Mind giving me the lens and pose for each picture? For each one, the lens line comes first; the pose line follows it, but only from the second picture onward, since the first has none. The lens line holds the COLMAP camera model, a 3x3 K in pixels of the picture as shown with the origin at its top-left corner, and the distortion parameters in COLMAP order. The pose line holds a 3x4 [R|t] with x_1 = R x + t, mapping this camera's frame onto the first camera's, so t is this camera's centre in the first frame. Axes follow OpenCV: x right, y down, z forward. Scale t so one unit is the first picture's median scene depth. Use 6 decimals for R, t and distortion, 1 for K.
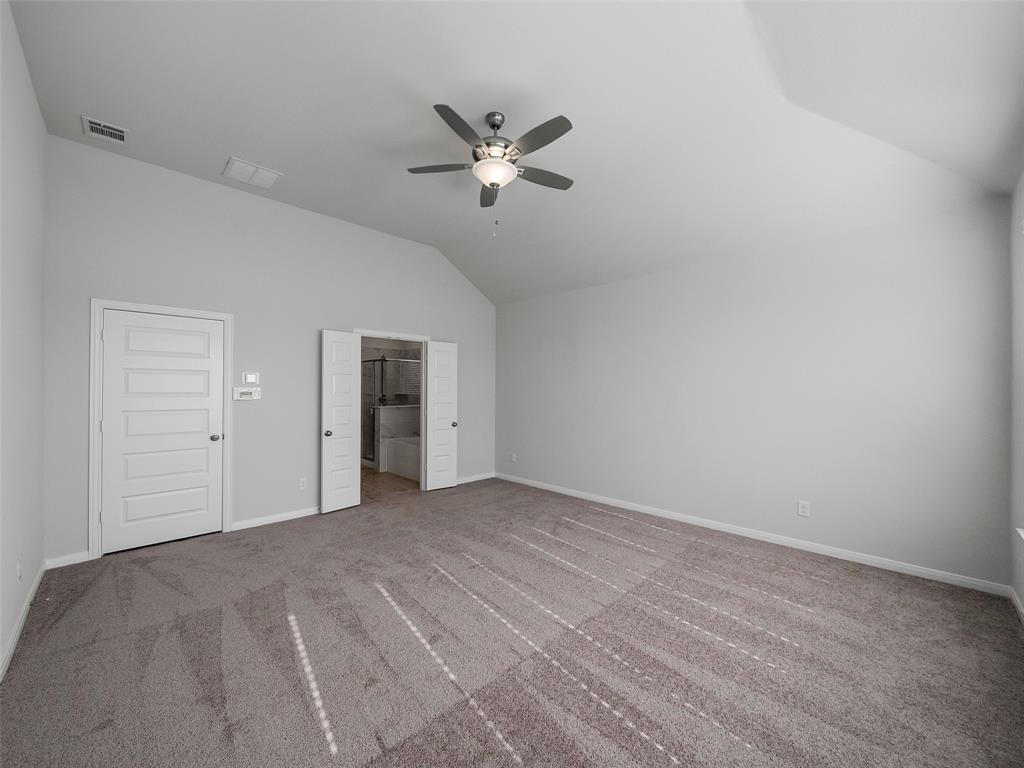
lens RADIAL K [[397.3, 0, 512.8], [0, 397.3, 386.2], [0, 0, 1]] dist [-0.004127, -0.000322]
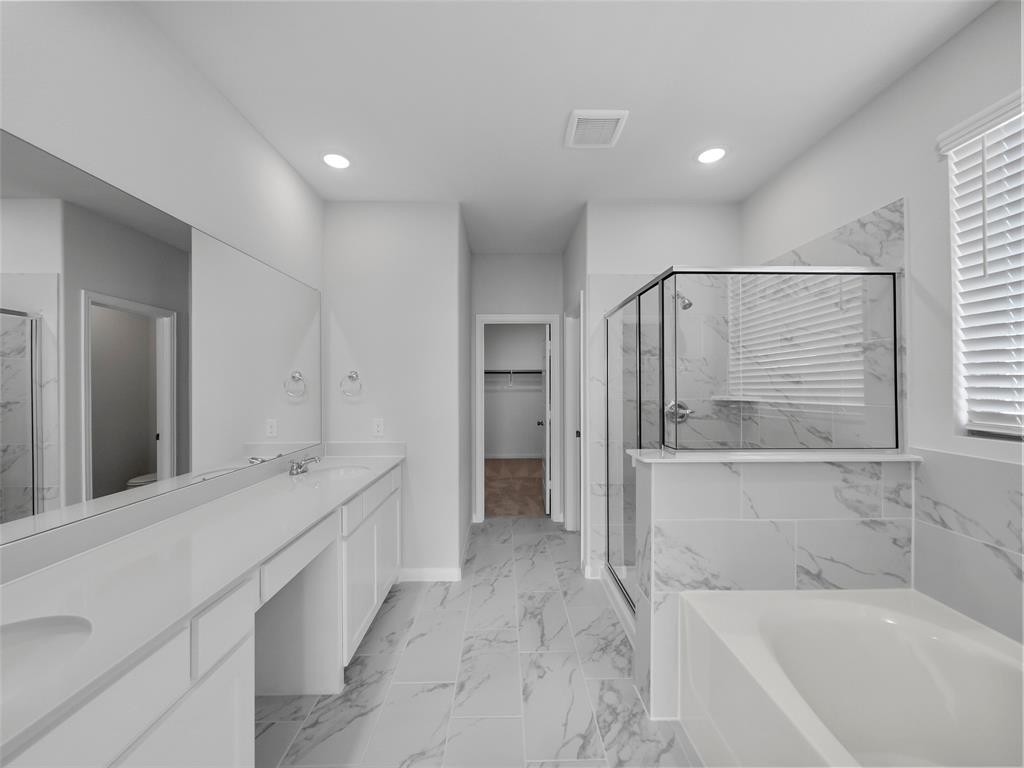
lens RADIAL K [[397.3, 0, 509.4], [0, 397.3, 380.8], [0, 0, 1]] dist [-0.004127, -0.000322]
pose [[0.723516, -0.001325, -0.690306, -0.185968], [0.005666, 0.999976, 0.004018, -0.000080], [0.690284, -0.006819, 0.723506, 0.624318]]
